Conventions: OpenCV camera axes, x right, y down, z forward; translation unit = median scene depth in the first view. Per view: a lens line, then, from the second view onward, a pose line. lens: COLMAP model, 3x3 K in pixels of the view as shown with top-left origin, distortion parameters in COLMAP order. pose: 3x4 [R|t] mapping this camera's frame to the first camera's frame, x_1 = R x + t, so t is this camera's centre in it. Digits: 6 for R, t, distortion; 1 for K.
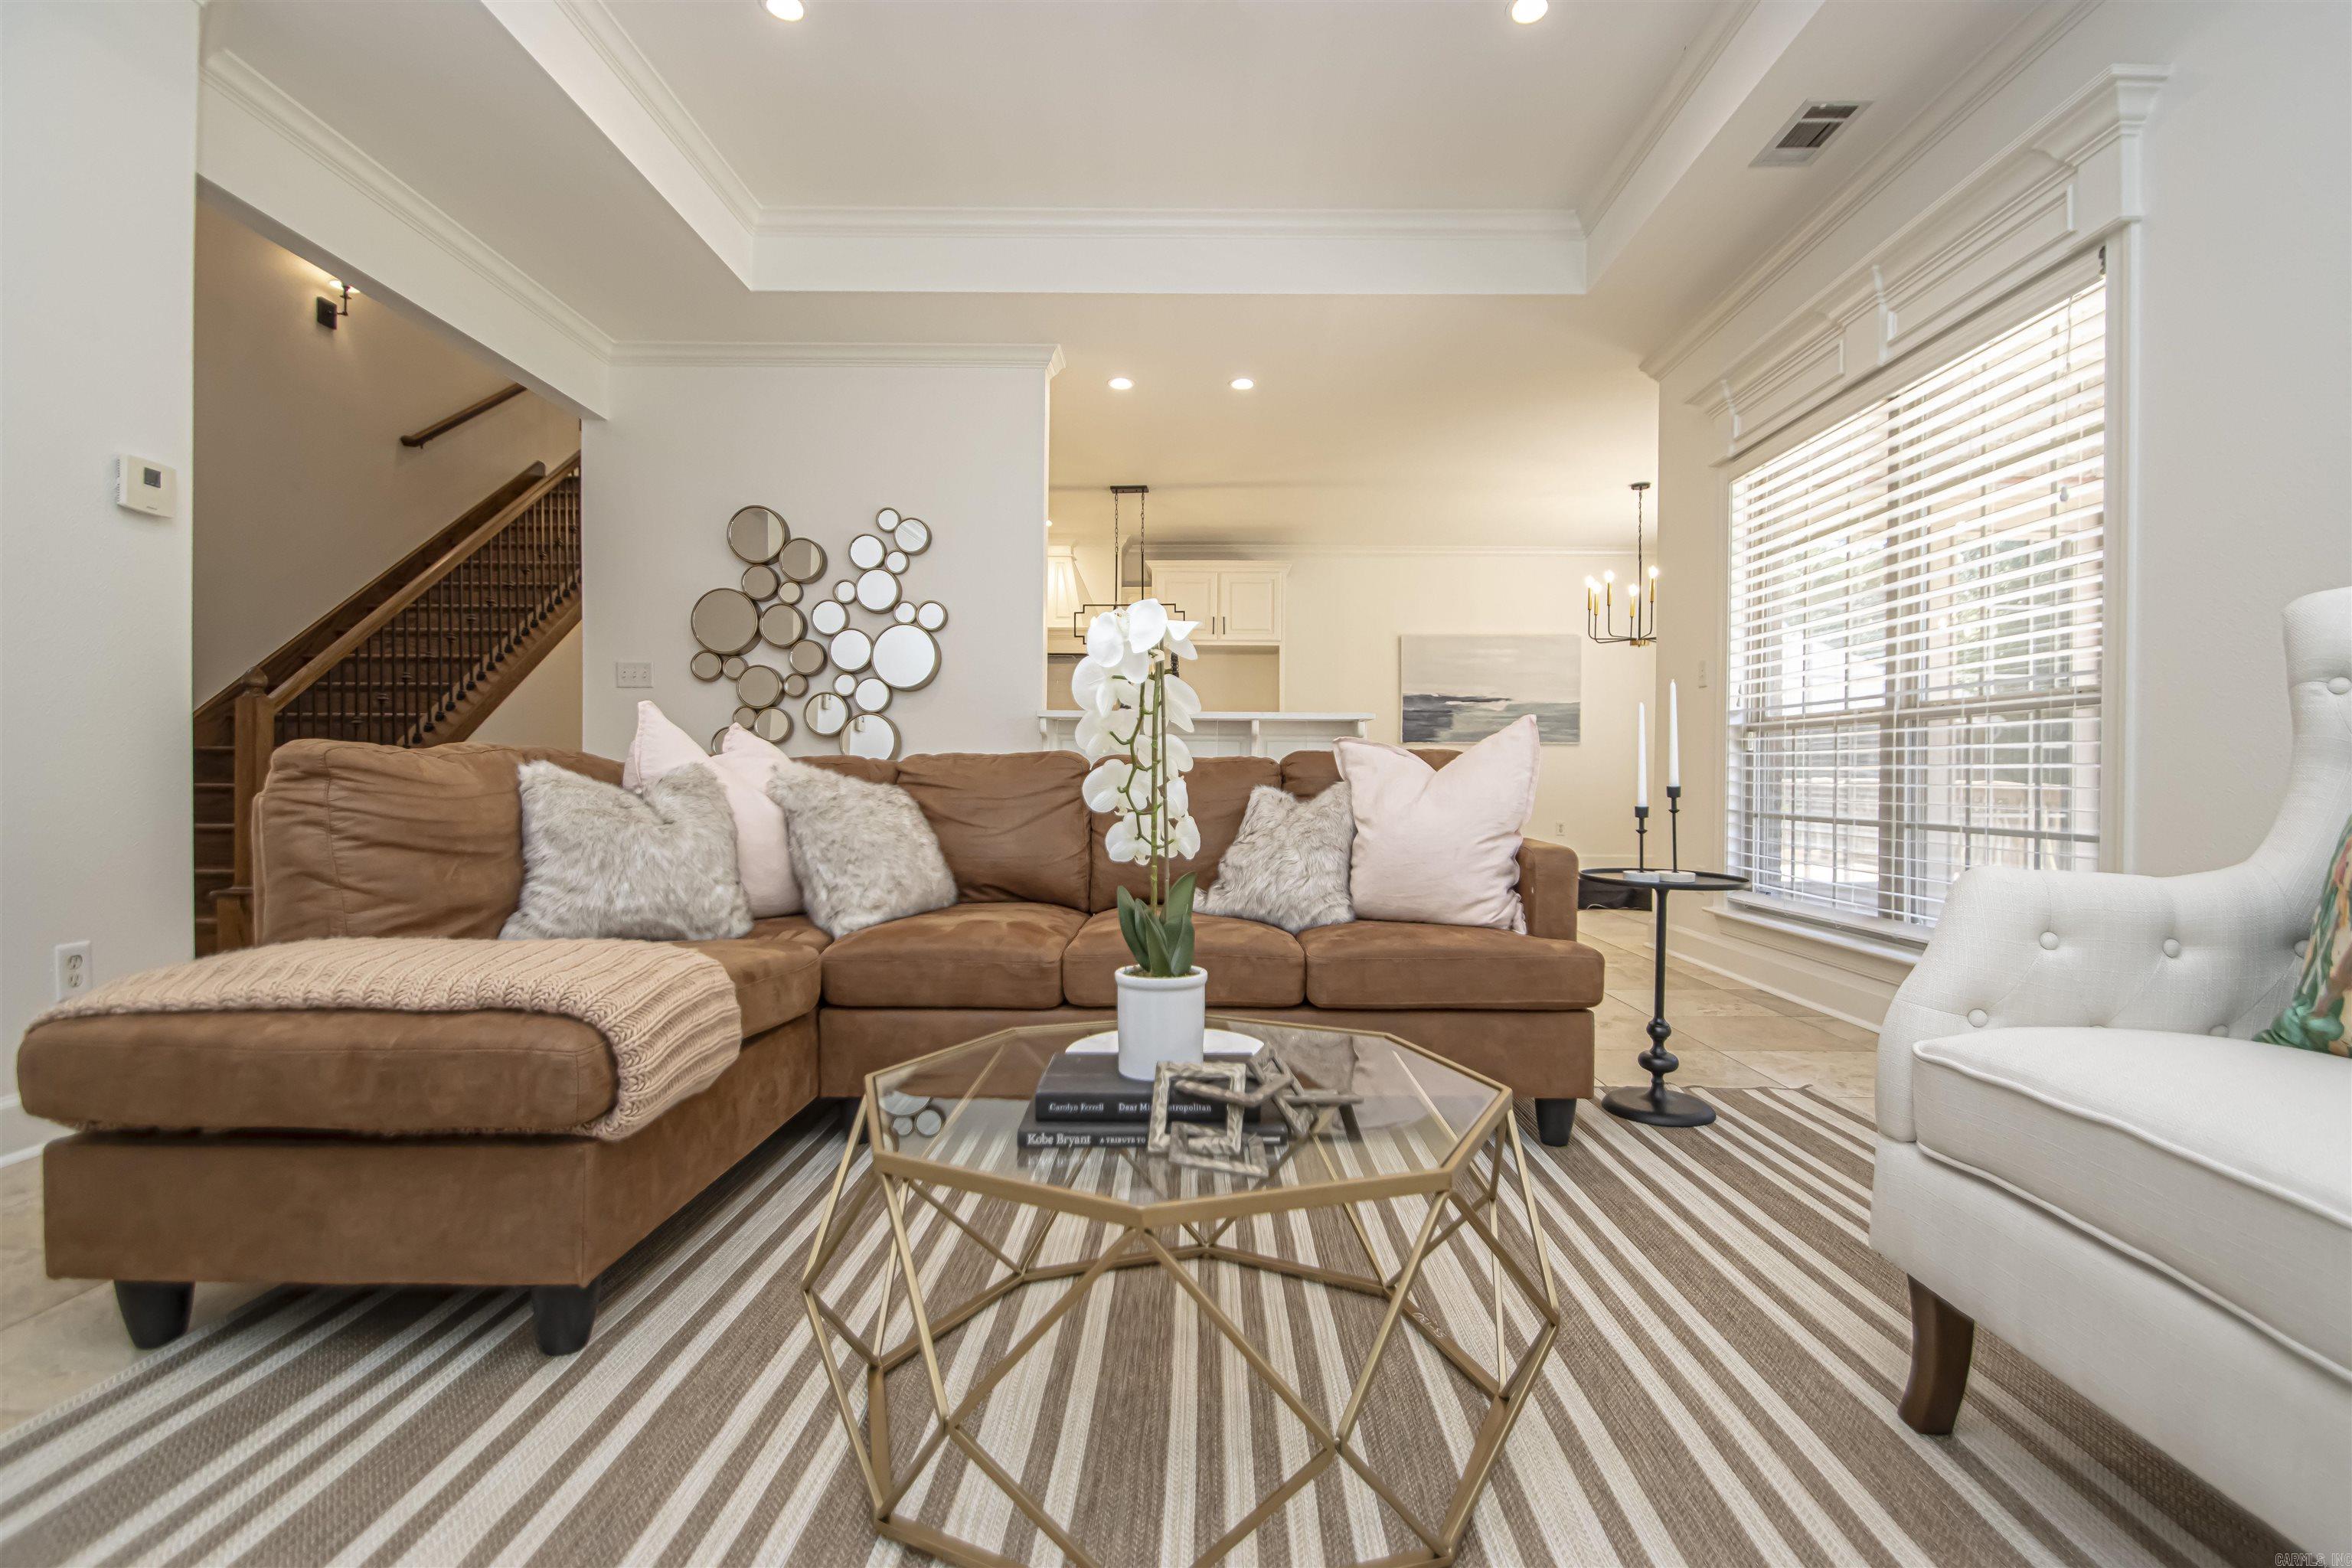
lens RADIAL K [[1087.8, 0, 1167.5], [0, 1087.8, 784.2], [0, 0, 1]] dist [0.019949, -0.020452]
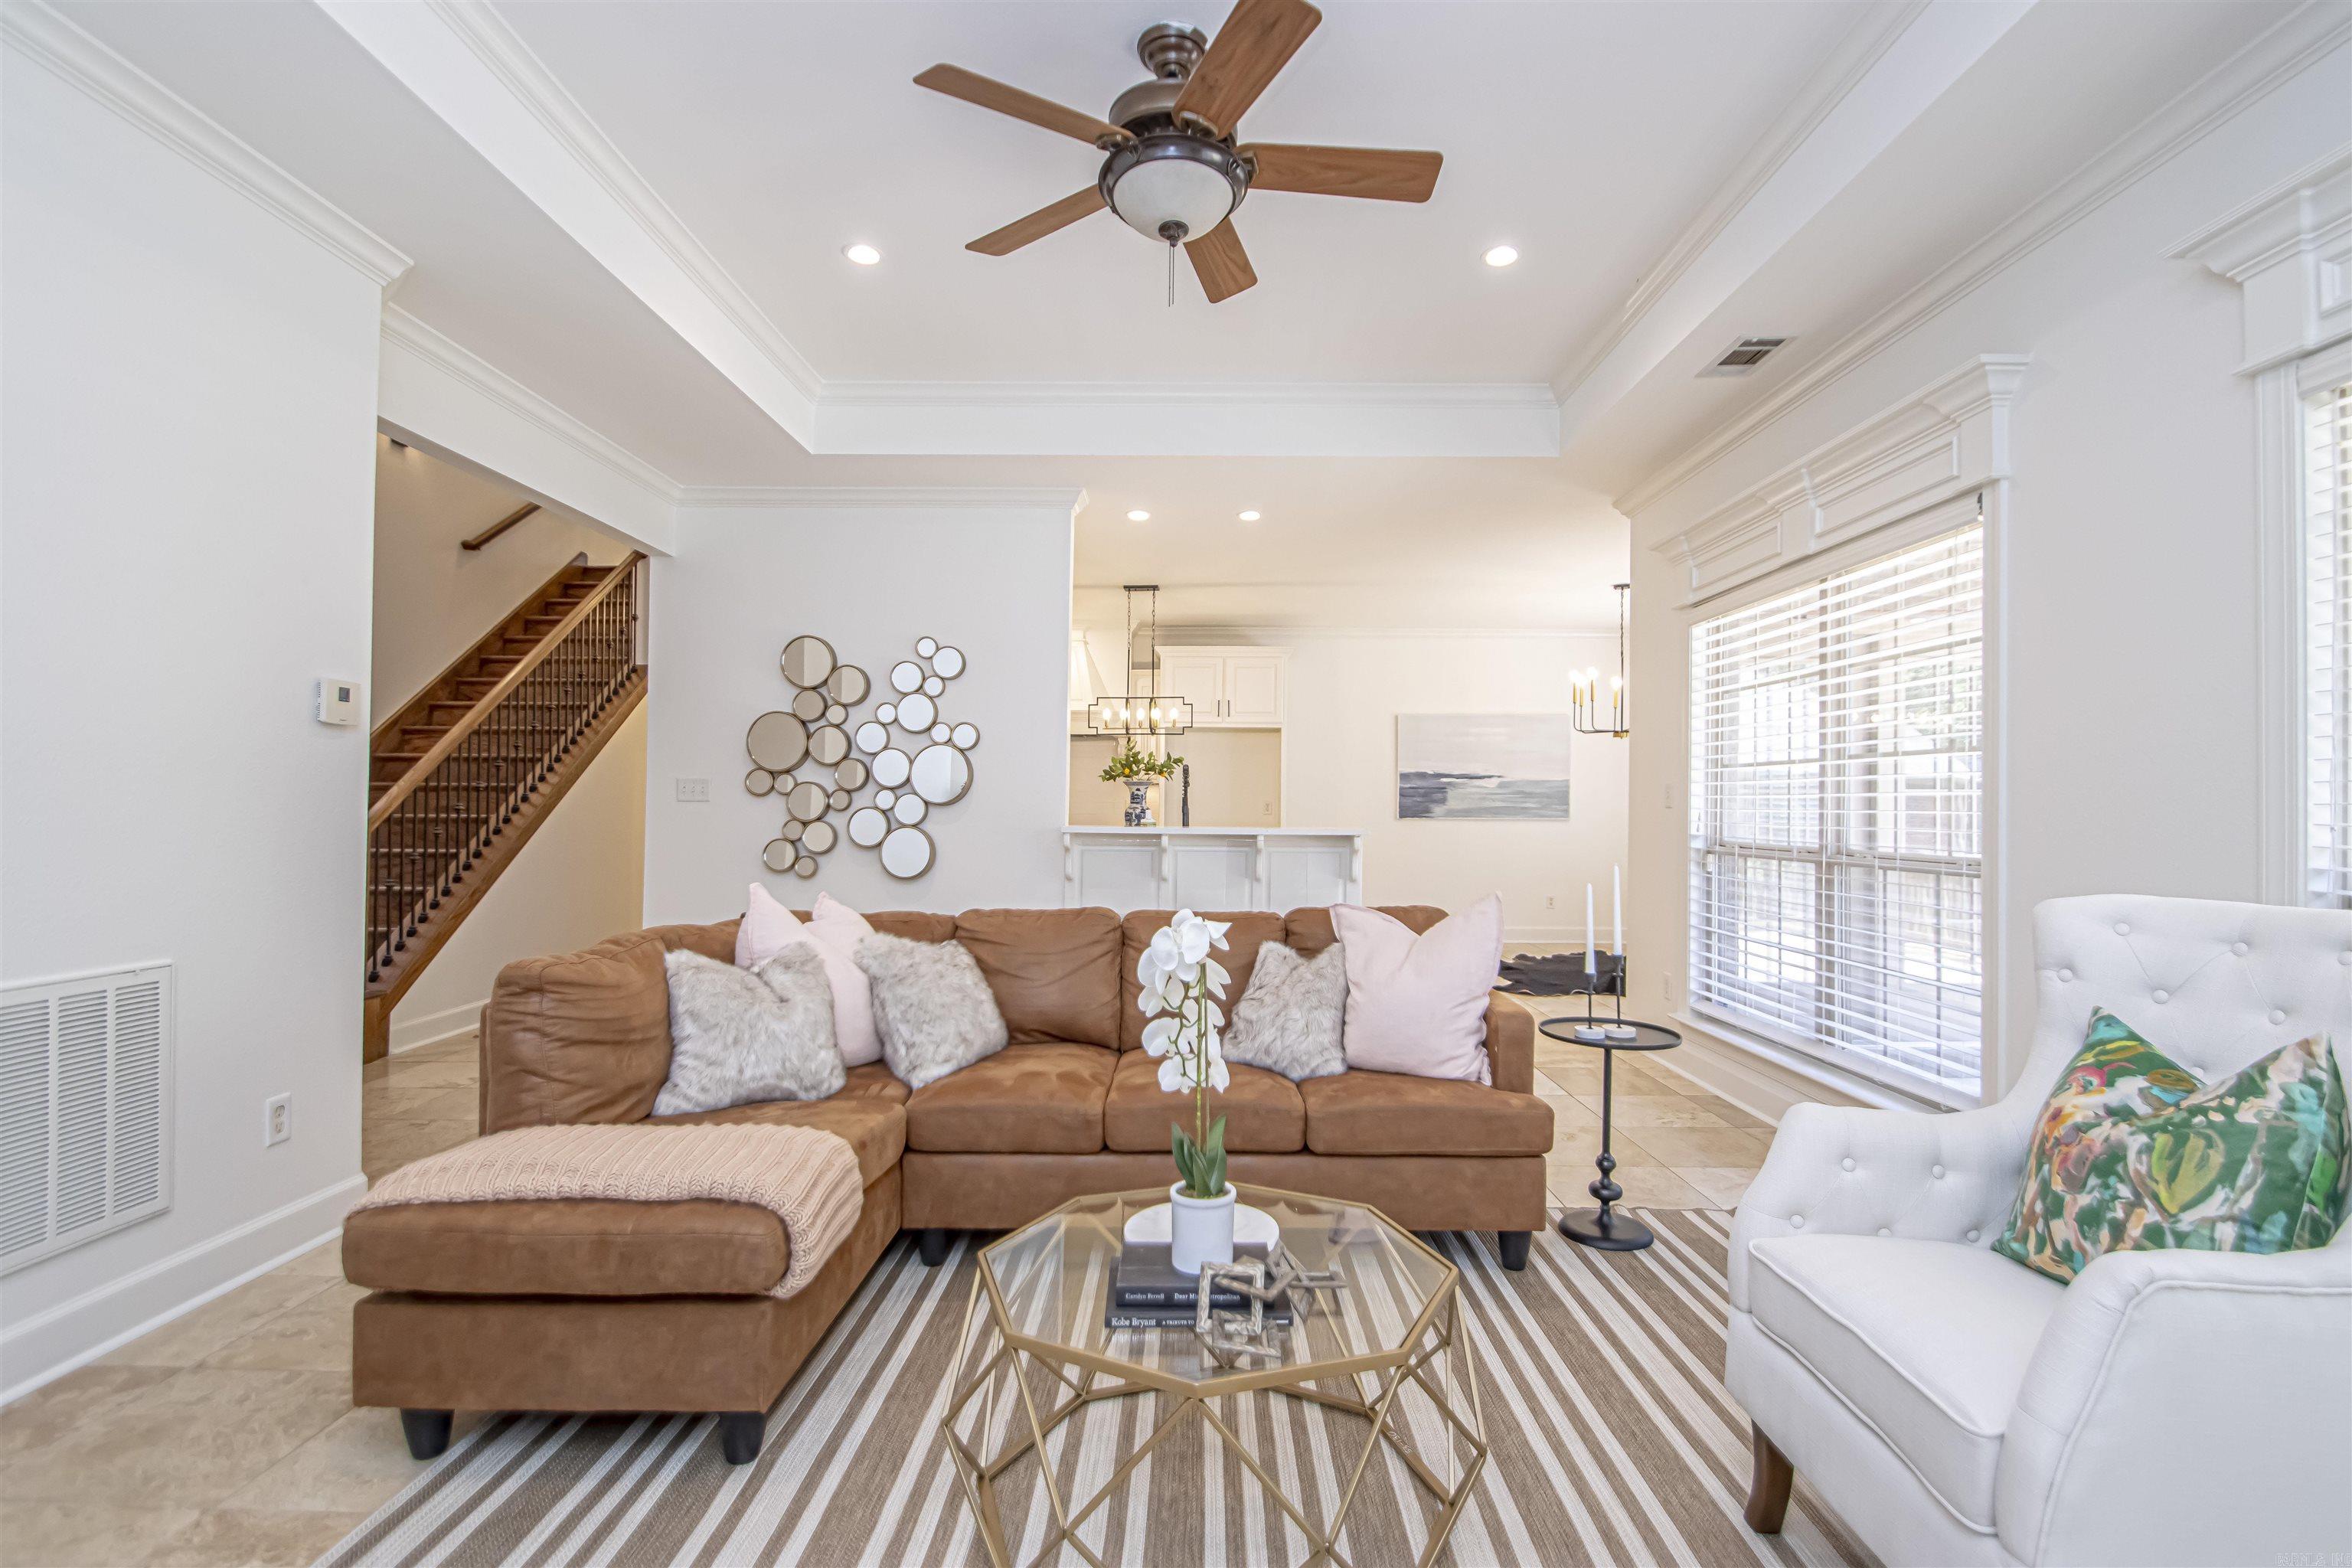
lens RADIAL K [[1090.5, 0, 1174.0], [0, 1090.5, 781.8], [0, 0, 1]] dist [0.020343, -0.019610]
pose [[0.999940, 0.009184, 0.005978, -0.029052], [-0.008944, 0.999201, -0.038955, -0.153239], [-0.006331, 0.038900, 0.999223, -0.215861]]
